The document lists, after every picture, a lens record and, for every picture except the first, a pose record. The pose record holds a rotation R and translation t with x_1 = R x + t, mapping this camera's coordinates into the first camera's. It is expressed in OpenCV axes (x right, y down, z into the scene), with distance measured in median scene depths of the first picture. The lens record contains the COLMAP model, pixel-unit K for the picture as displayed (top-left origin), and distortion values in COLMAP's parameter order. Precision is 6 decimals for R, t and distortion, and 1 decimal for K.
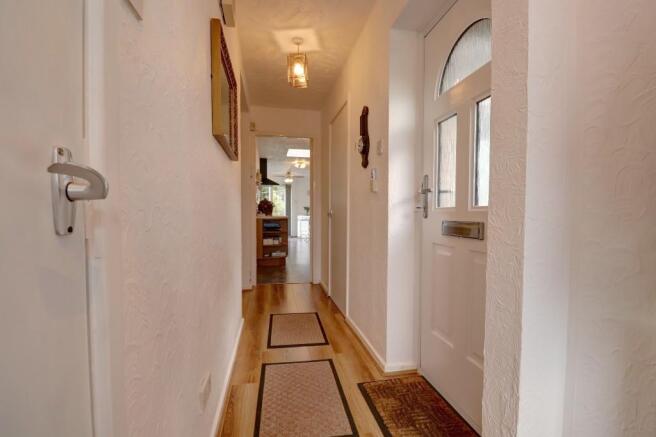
lens RADIAL K [[308.6, 0, 327.5], [0, 308.6, 218.7], [0, 0, 1]] dist [-0.001442, -0.001539]
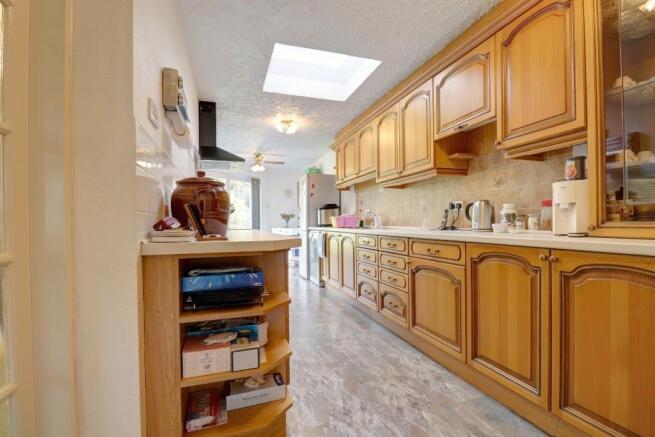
lens RADIAL K [[308.1, 0, 327.3], [0, 308.1, 219.8], [0, 0, 1]] dist [-0.001442, -0.001539]
pose [[0.991662, -0.008653, 0.128577, -0.127036], [0.012505, 0.999496, -0.029181, -0.014871], [-0.128260, 0.030546, 0.991270, 0.724408]]
